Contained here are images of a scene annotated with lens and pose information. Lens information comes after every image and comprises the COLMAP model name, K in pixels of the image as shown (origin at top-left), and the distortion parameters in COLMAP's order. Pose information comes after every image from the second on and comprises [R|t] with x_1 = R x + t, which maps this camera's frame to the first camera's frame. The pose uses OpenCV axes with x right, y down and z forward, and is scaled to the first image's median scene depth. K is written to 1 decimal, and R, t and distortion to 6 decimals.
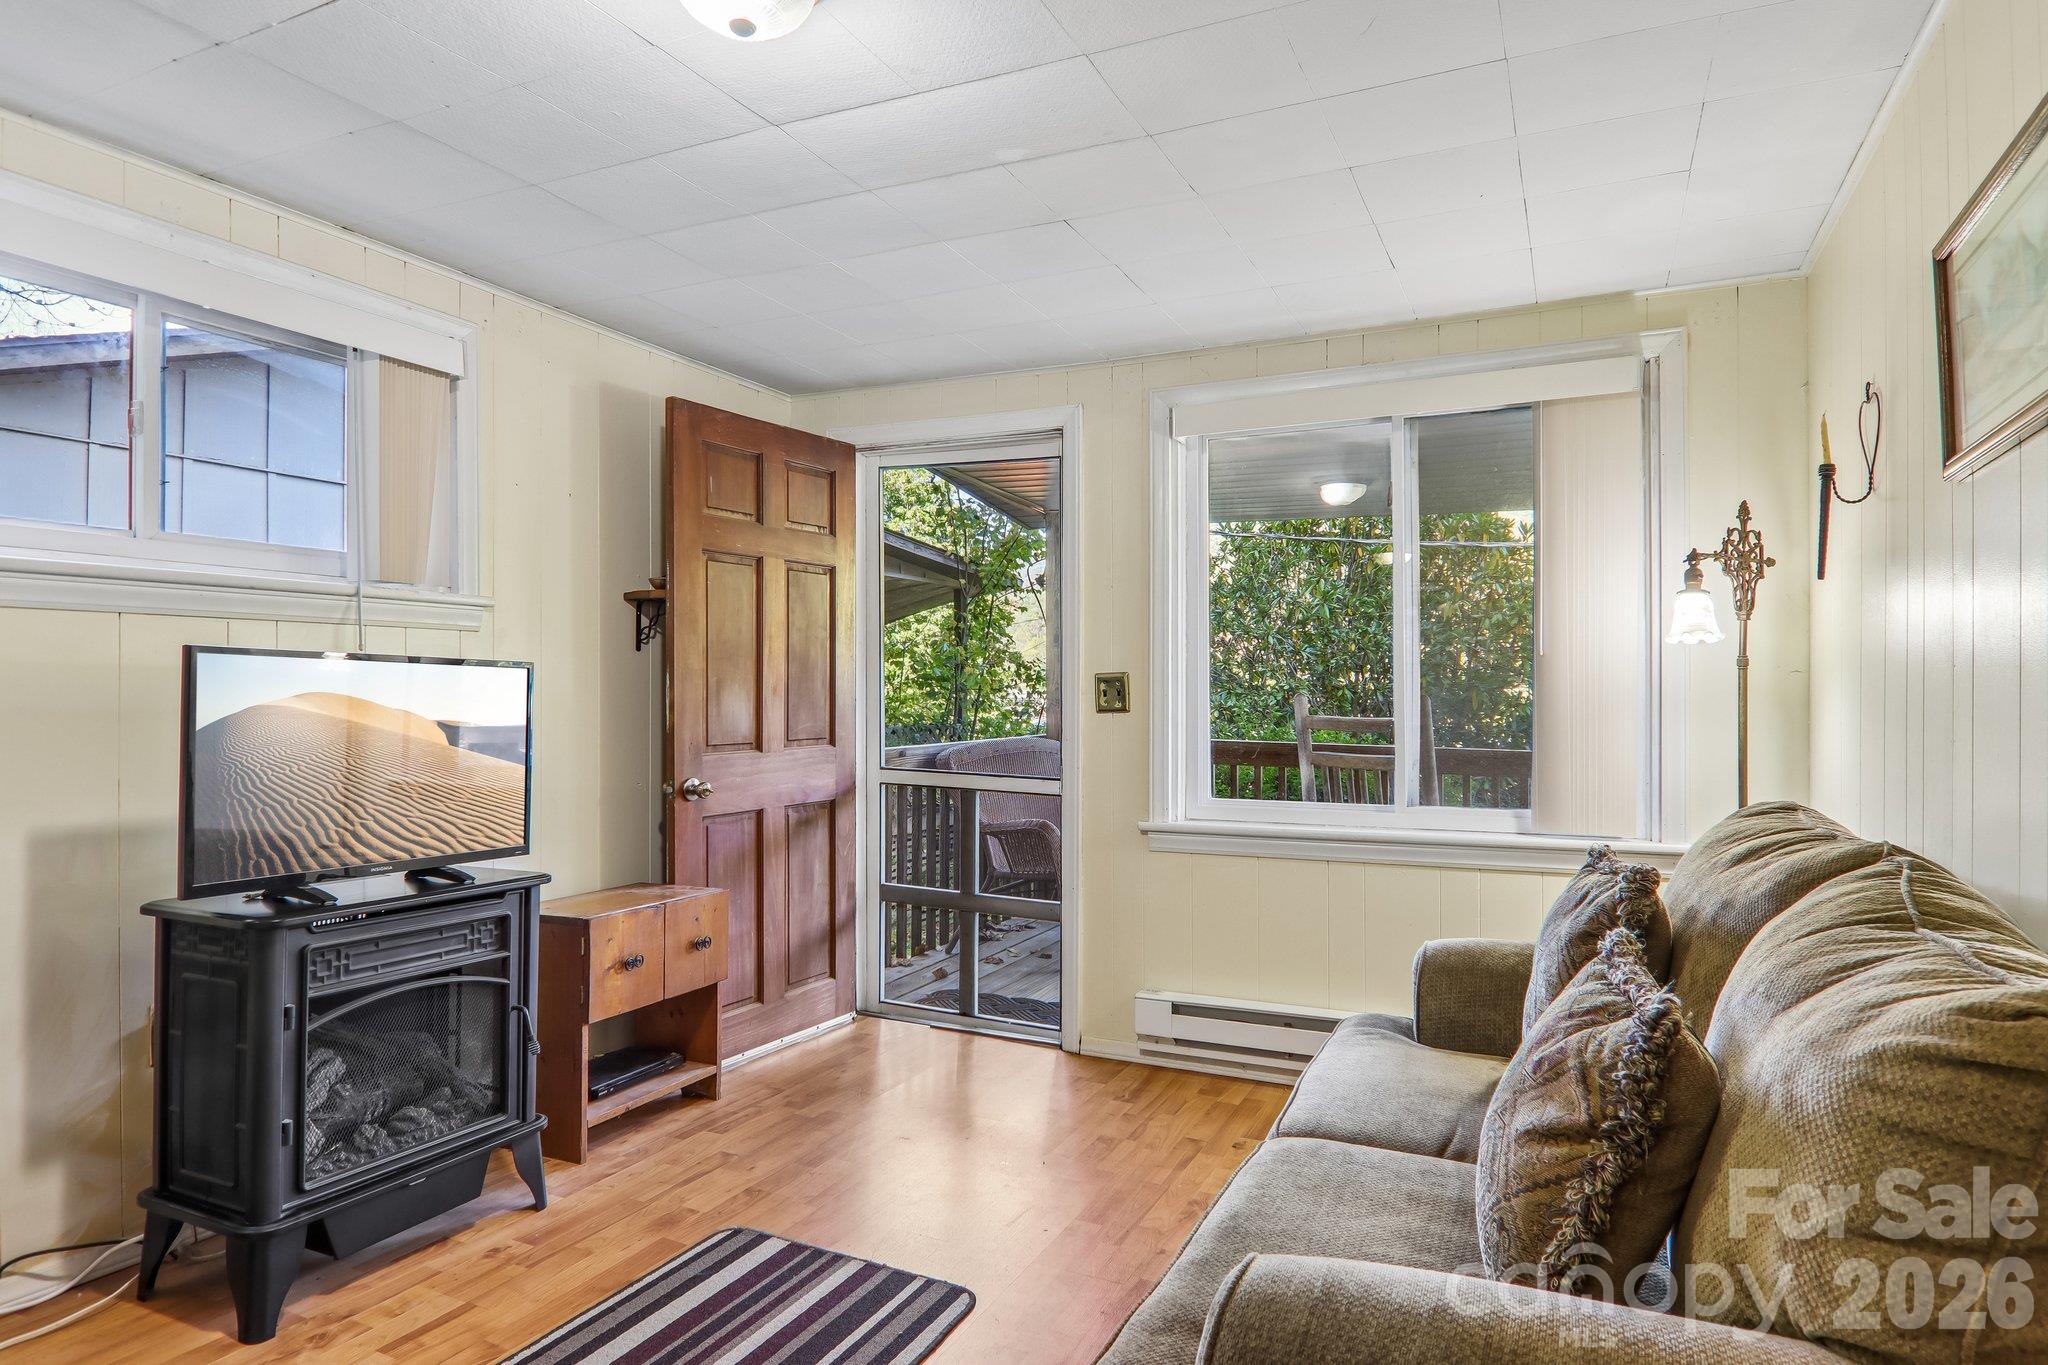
lens RADIAL K [[1182.3, 0, 1025.3], [0, 1182.3, 696.3], [0, 0, 1]] dist [0.001011, -0.000429]
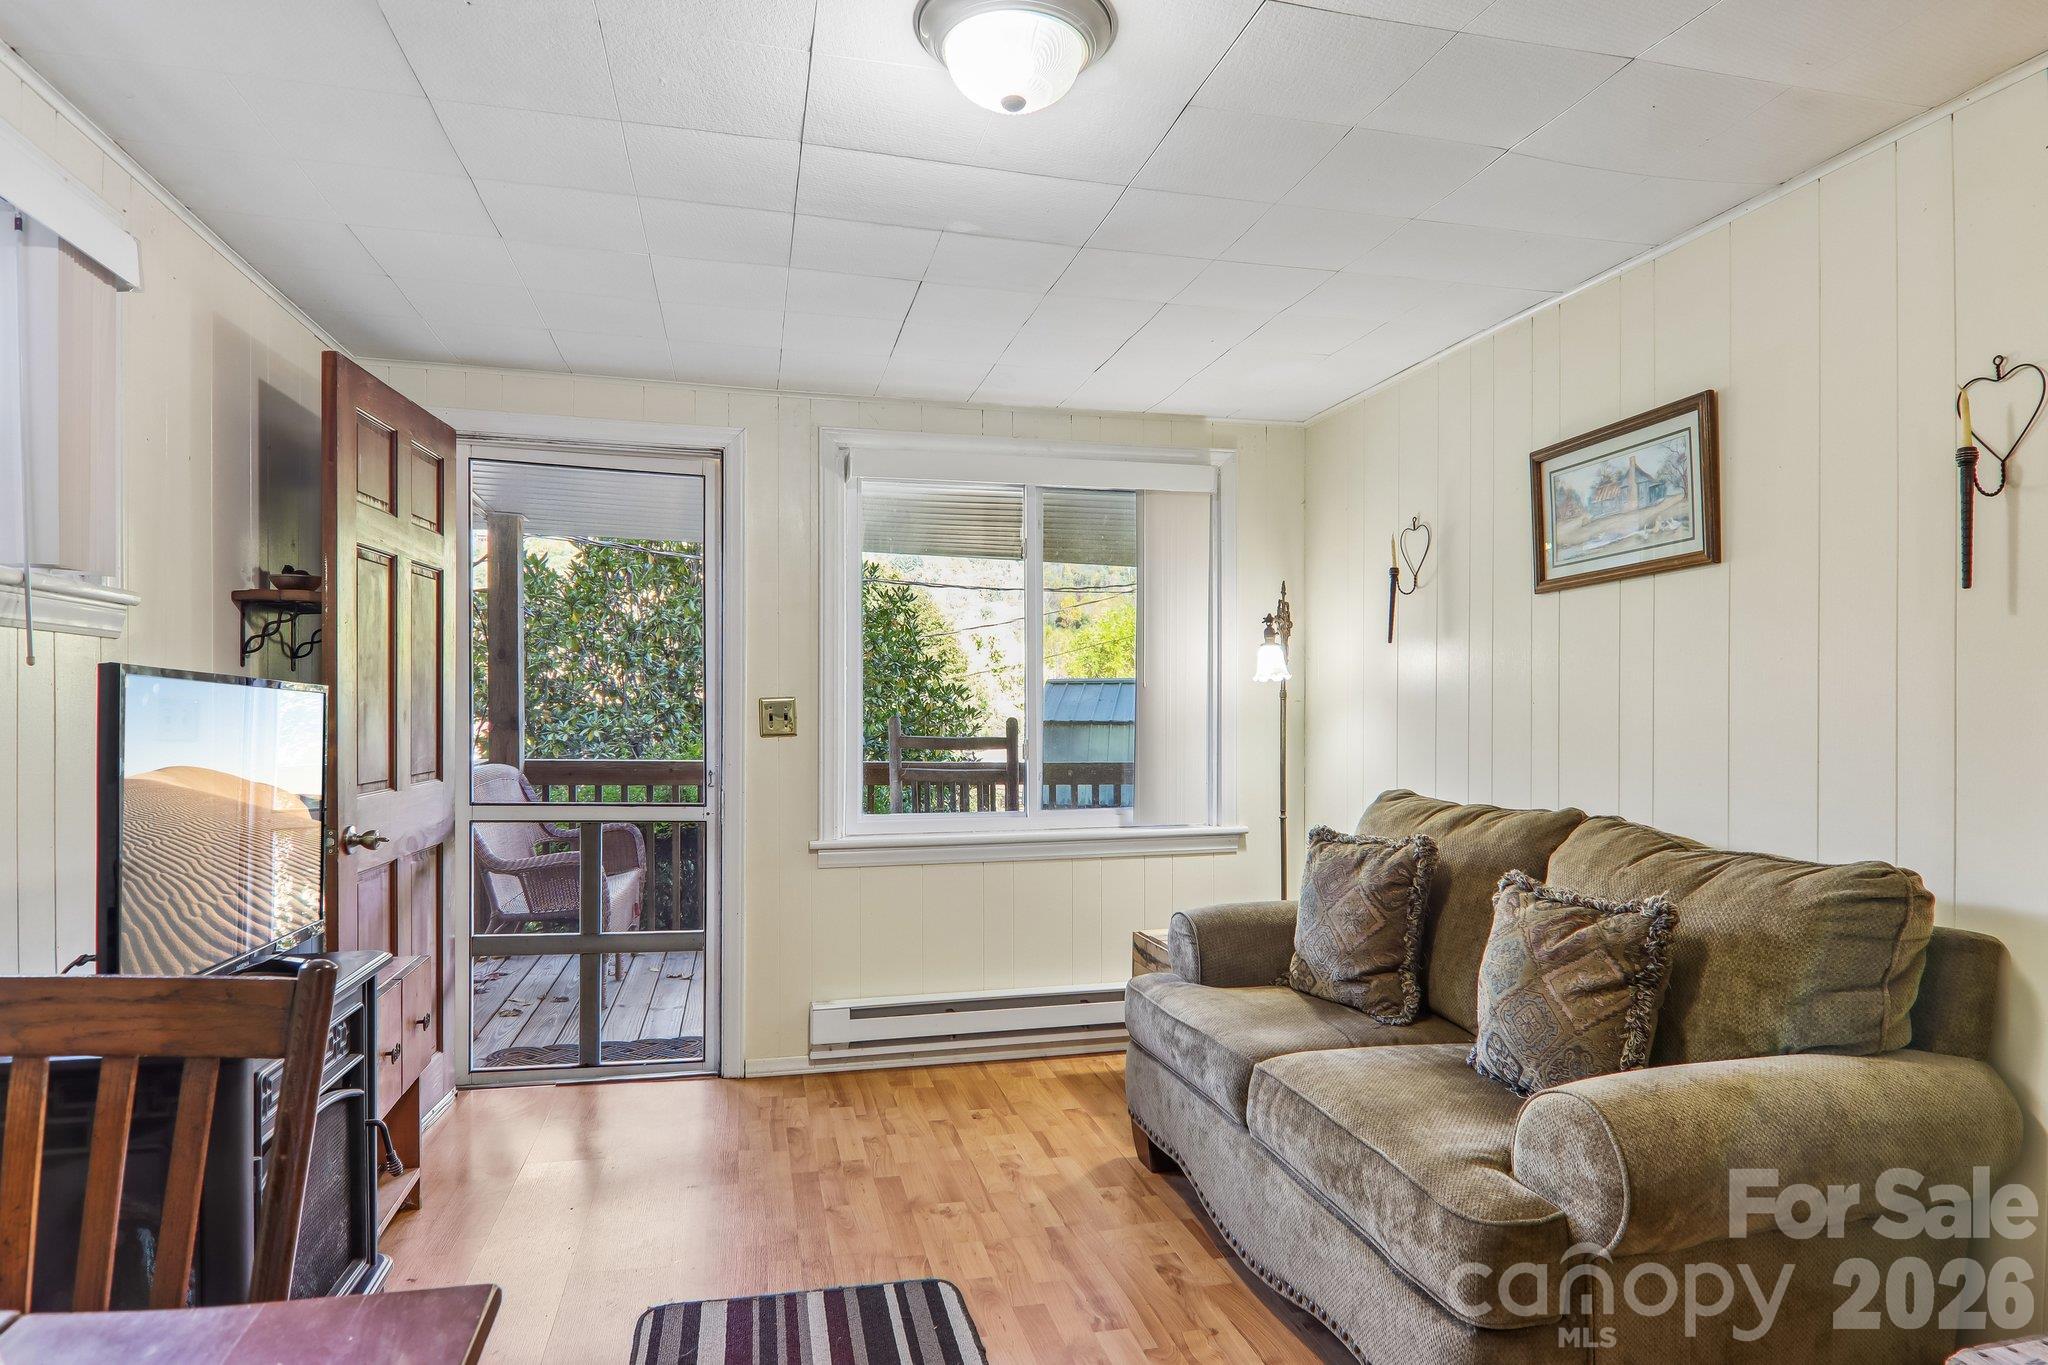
lens RADIAL K [[1182.7, 0, 1036.7], [0, 1182.7, 717.8], [0, 0, 1]] dist [-0.003635, -0.001588]
pose [[0.769450, -0.006238, 0.638676, -0.430171], [0.002085, 0.999972, 0.007254, -0.009681], [-0.638703, -0.004250, 0.769441, 0.078458]]
